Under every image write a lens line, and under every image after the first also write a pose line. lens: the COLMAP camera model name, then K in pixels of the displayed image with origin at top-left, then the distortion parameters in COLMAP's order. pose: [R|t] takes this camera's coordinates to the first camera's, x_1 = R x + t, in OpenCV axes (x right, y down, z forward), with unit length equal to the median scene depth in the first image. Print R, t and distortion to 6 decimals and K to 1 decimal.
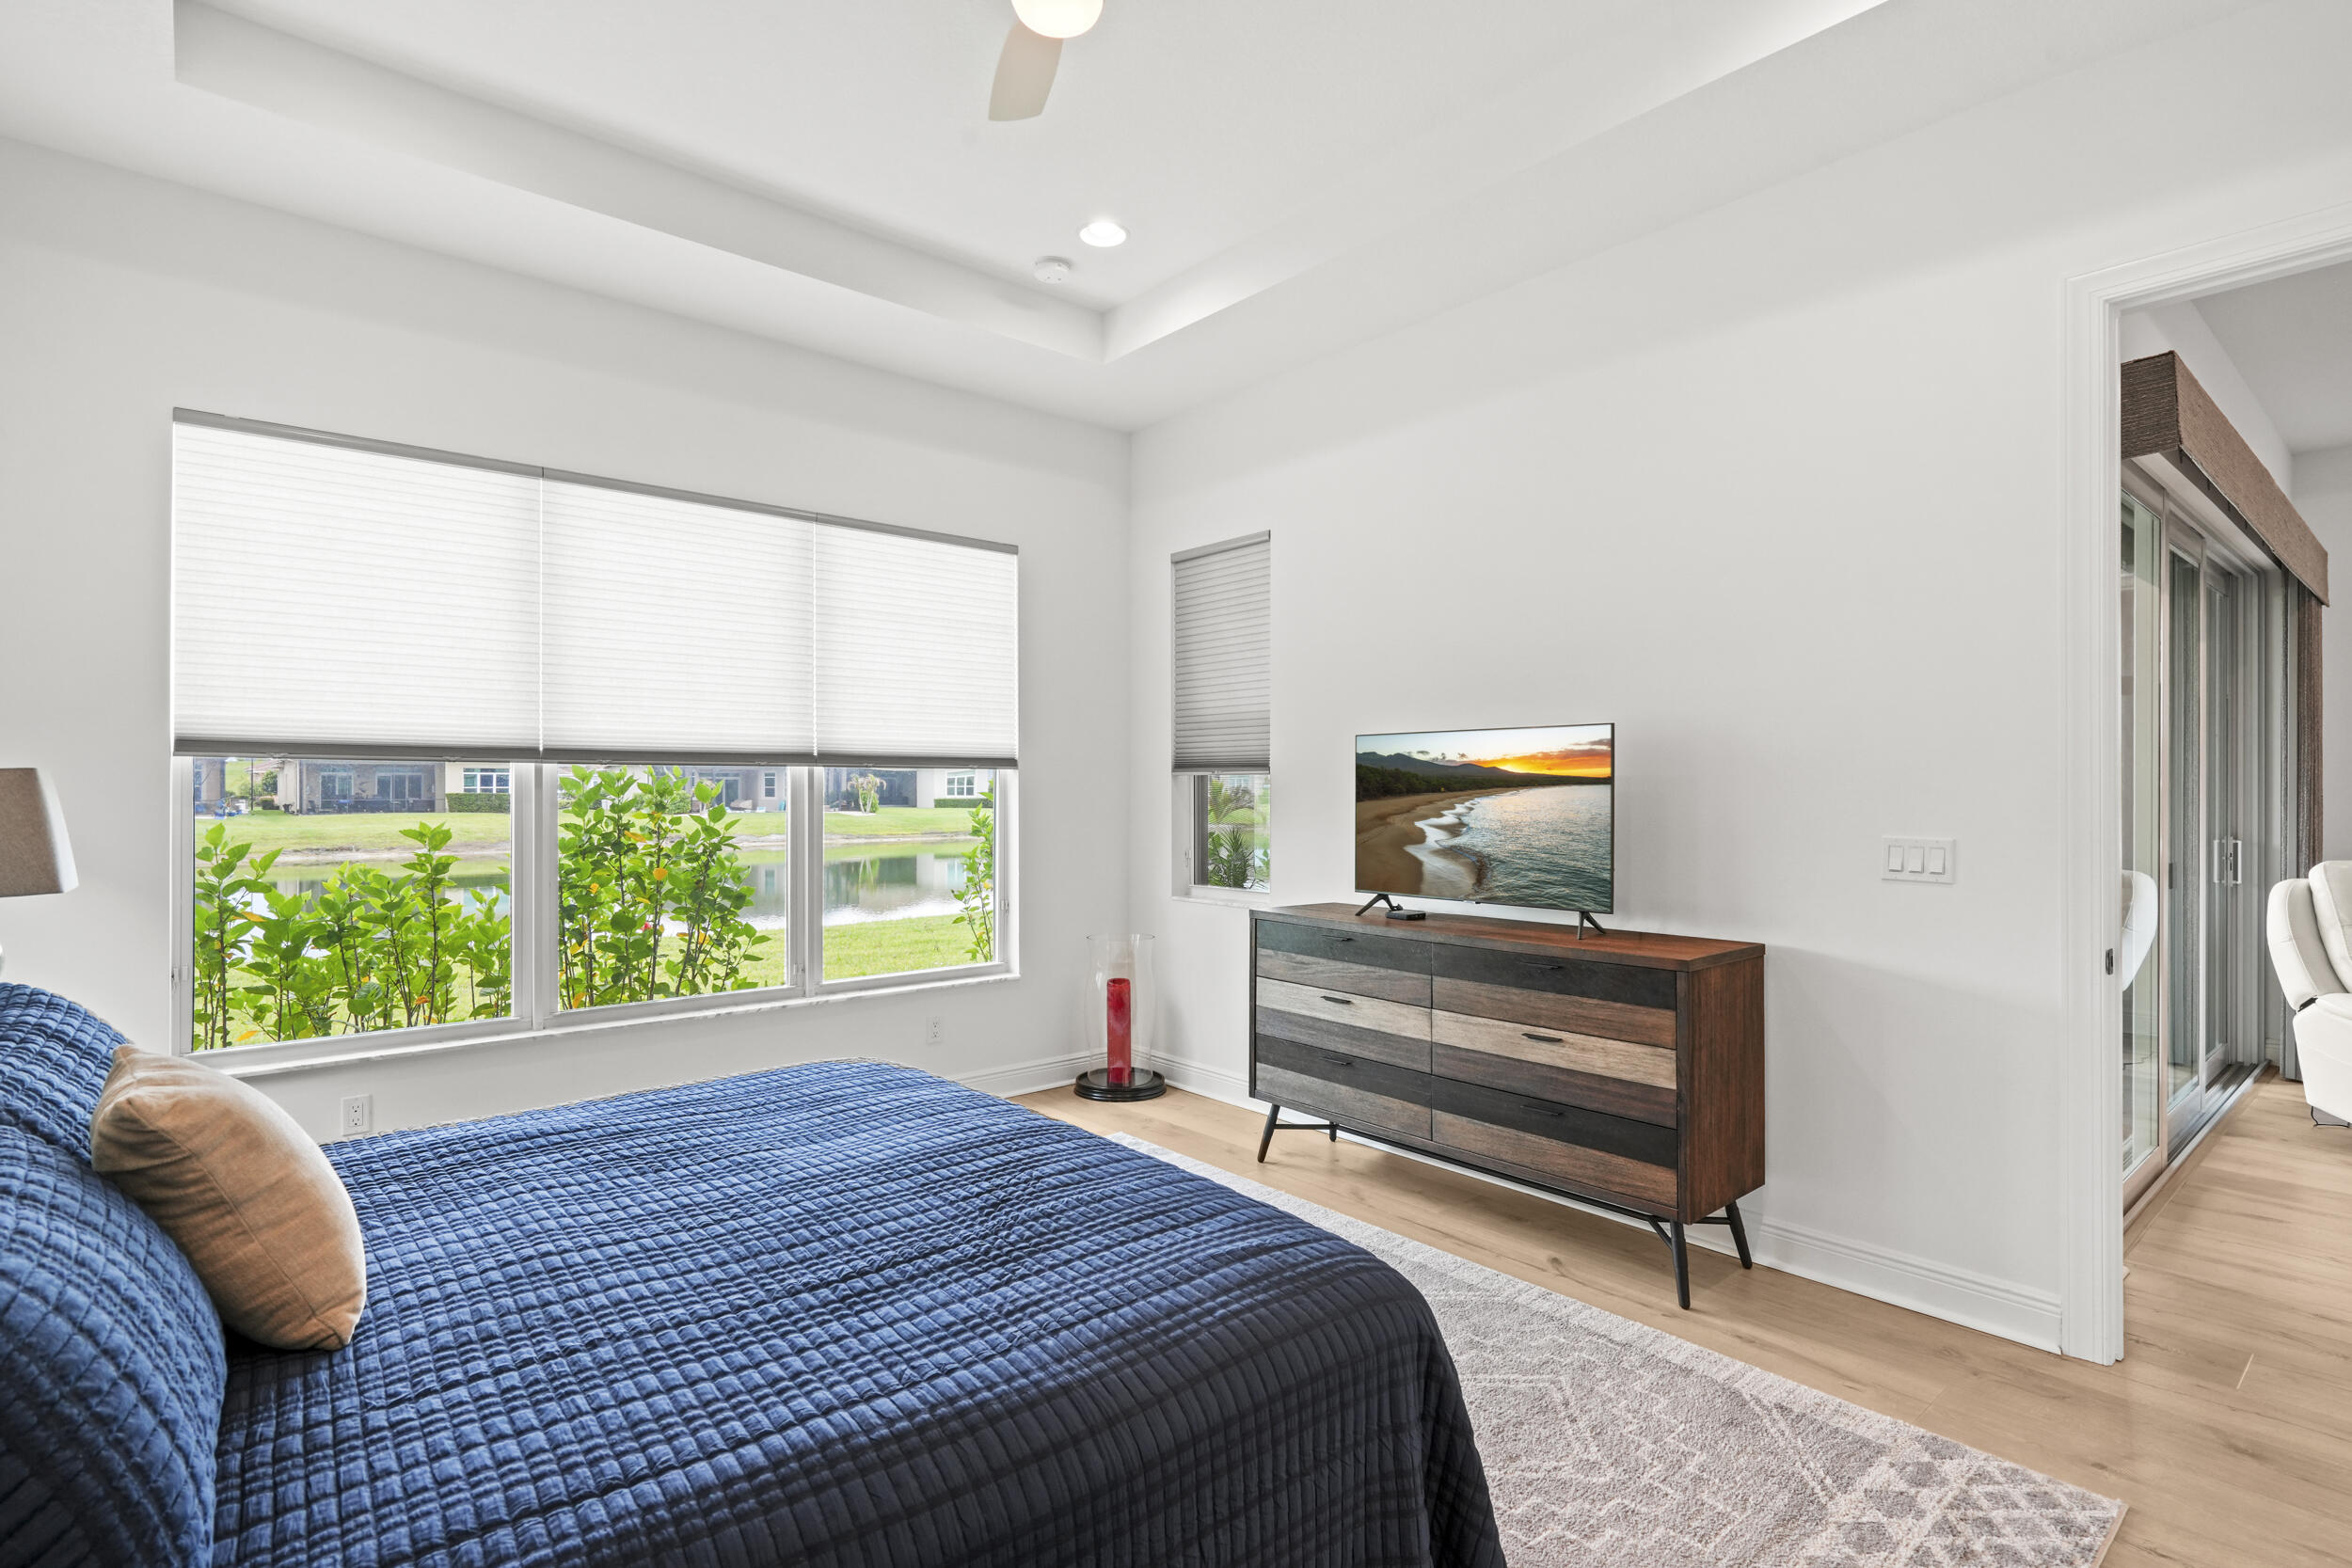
lens RADIAL K [[1154.2, 0, 1181.6], [0, 1154.2, 776.2], [0, 0, 1]] dist [0.000060, -0.000090]
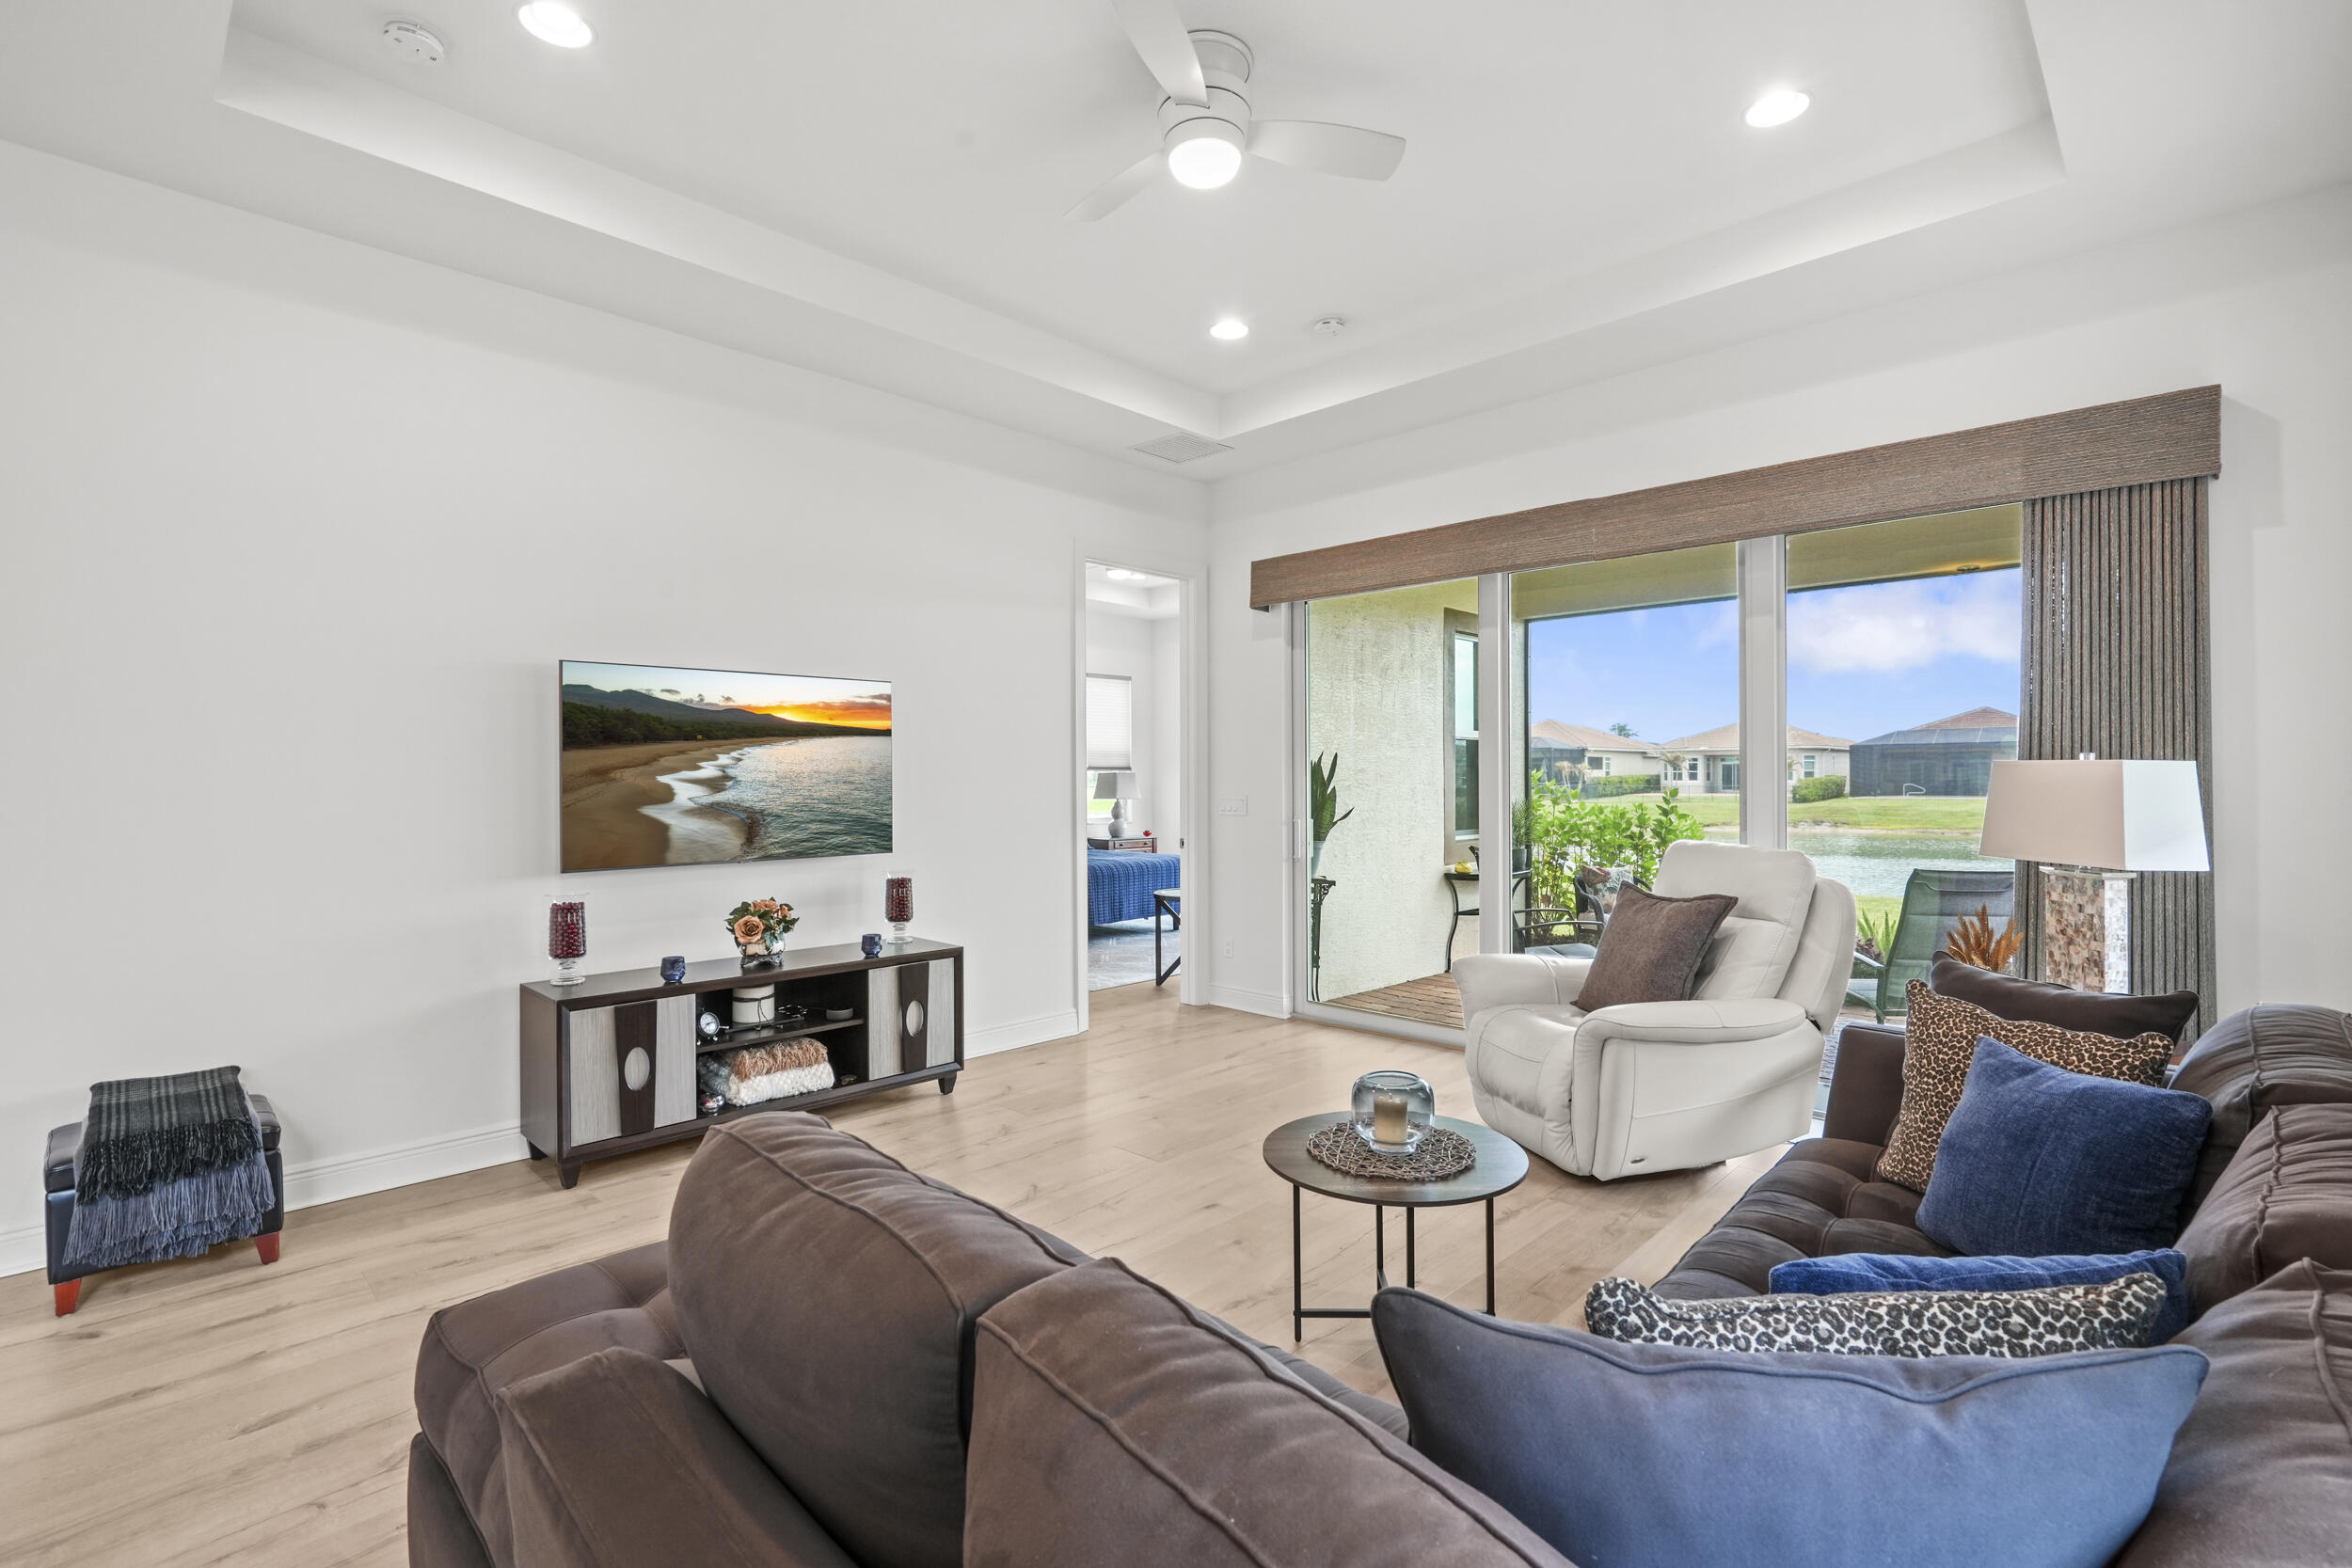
lens RADIAL K [[1057.1, 0, 1214.0], [0, 1057.1, 782.2], [0, 0, 1]] dist [-0.004190, -0.000328]
pose [[-0.120150, -0.002193, 0.992753, -0.593168], [-0.000914, 0.999997, 0.002099, 0.042957], [-0.992755, -0.000655, -0.120152, 0.724512]]
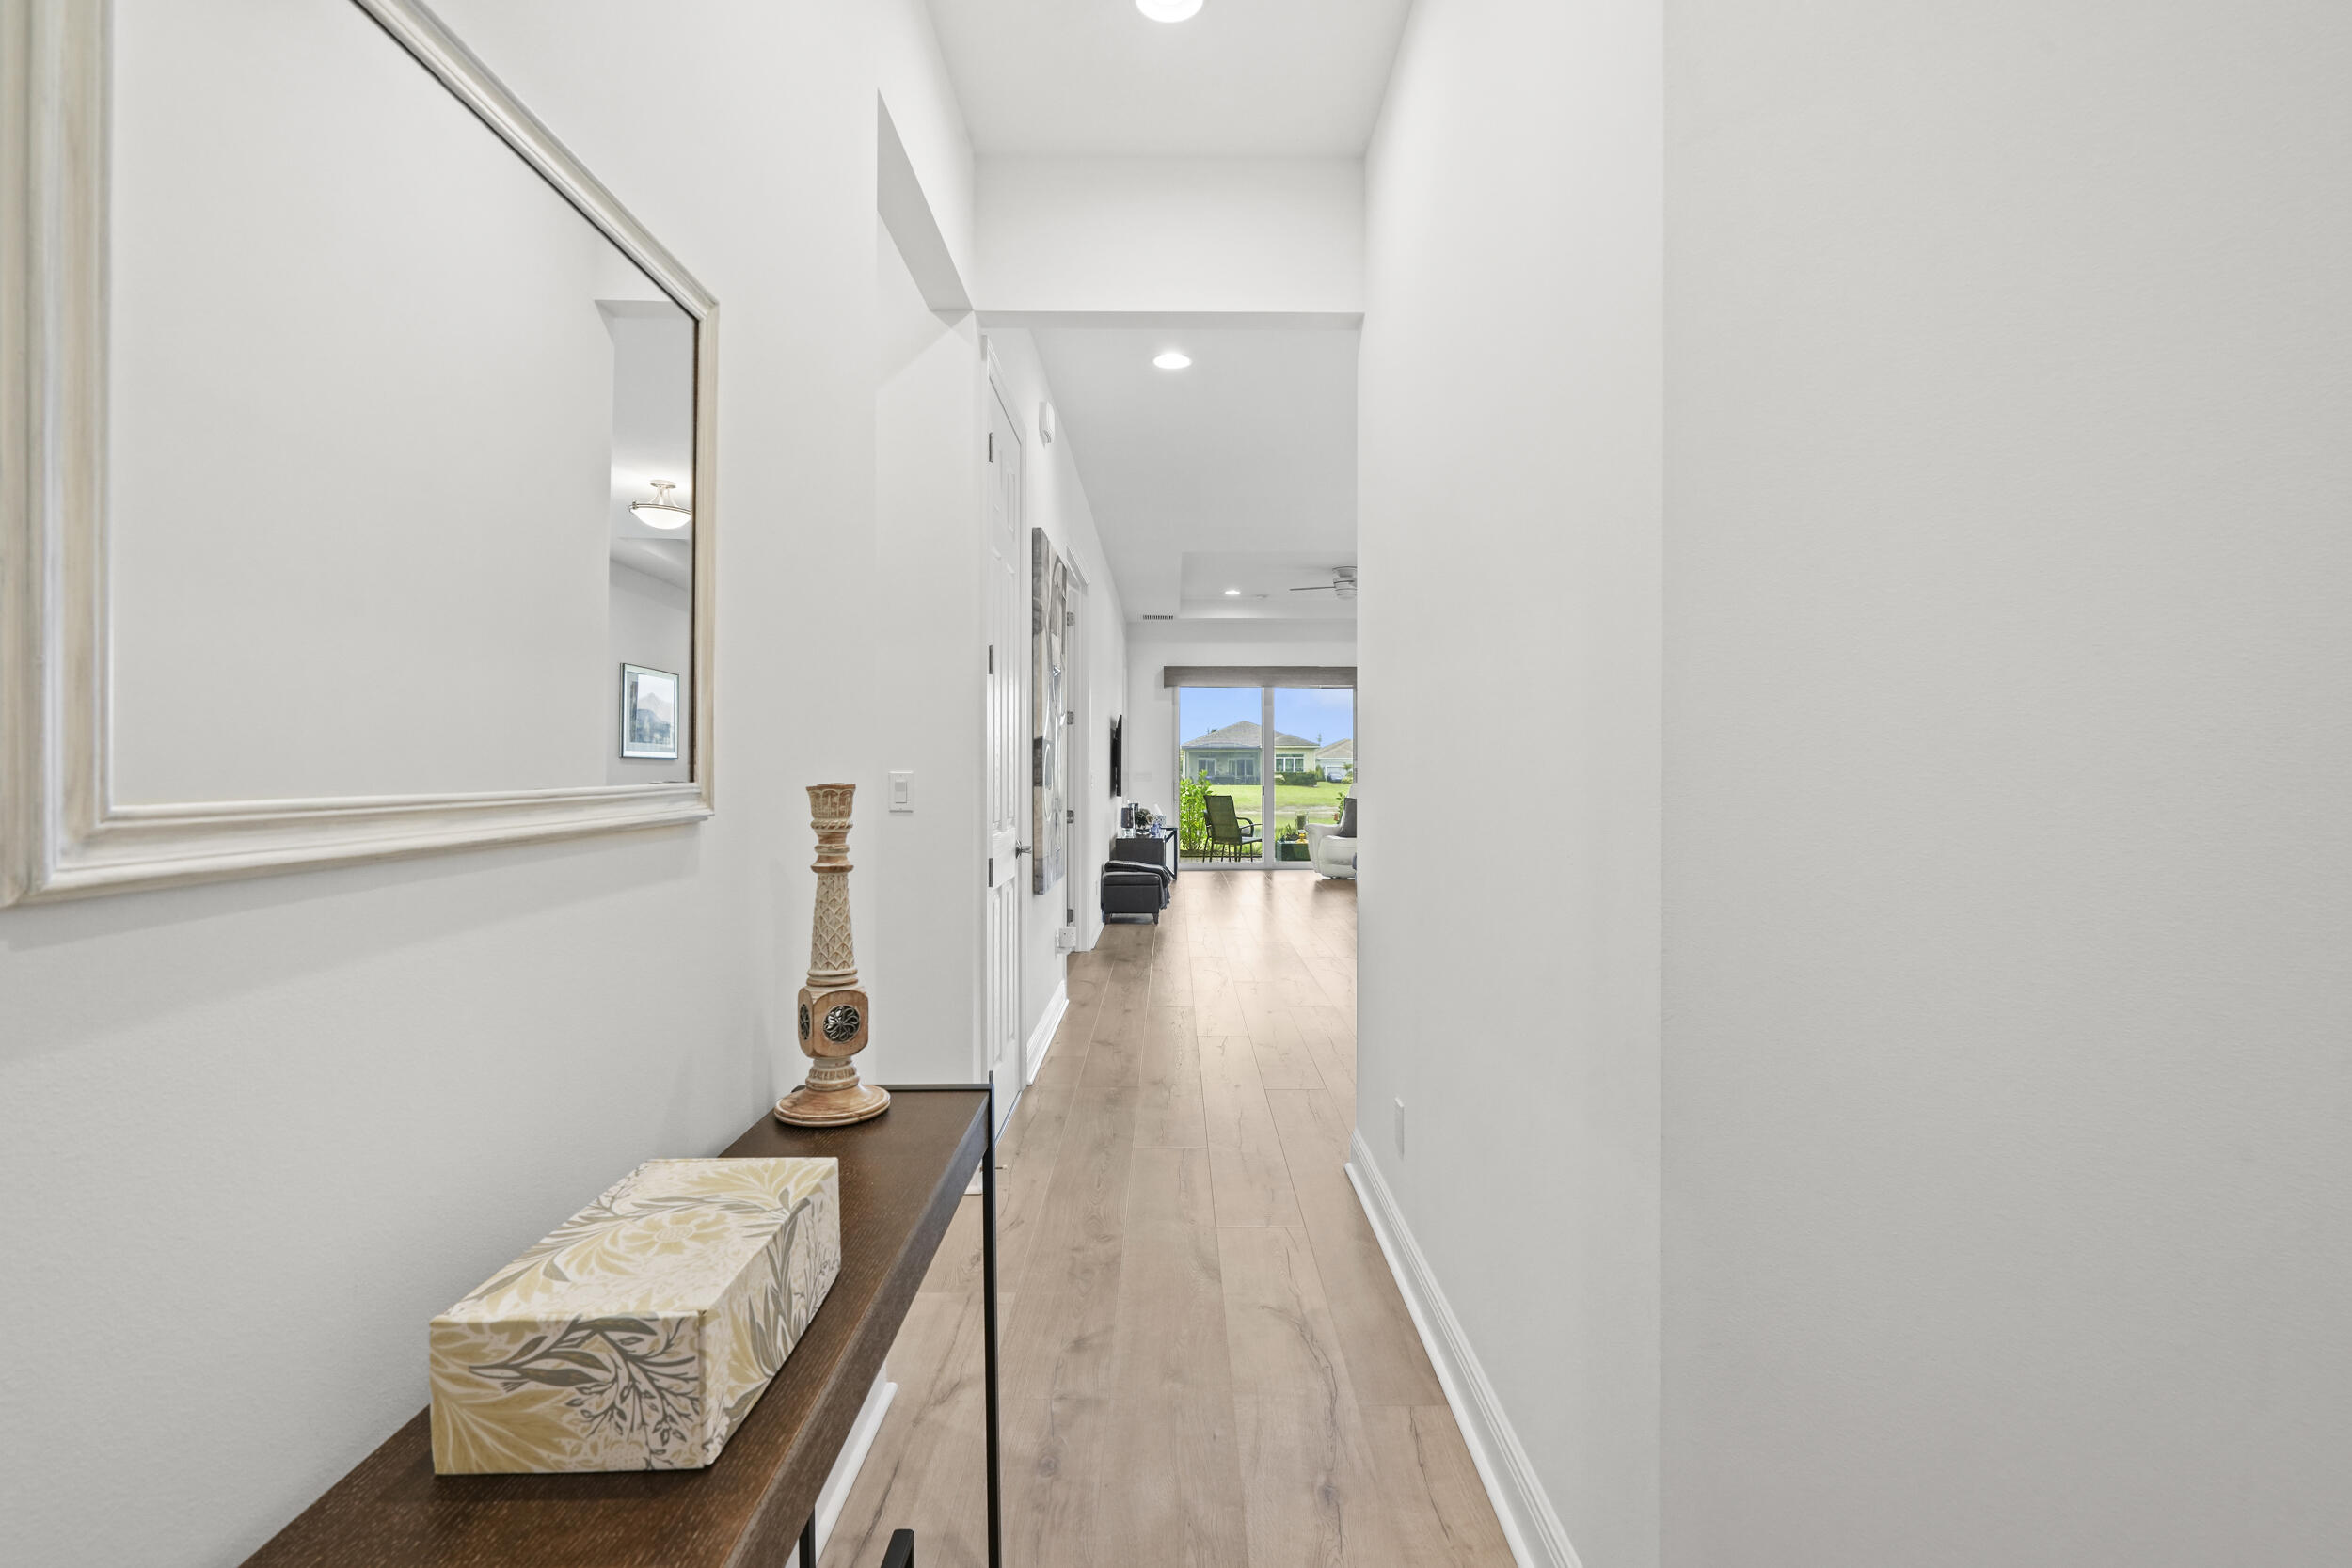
lens RADIAL K [[1069.6, 0, 1181.2], [0, 1069.6, 771.5], [0, 0, 1]] dist [-0.001675, -0.000152]
pose [[-0.774665, -0.001562, 0.632370, -1.124526], [-0.005163, 0.999979, -0.003854, 0.071096], [-0.632351, -0.006250, -0.774657, 2.503454]]
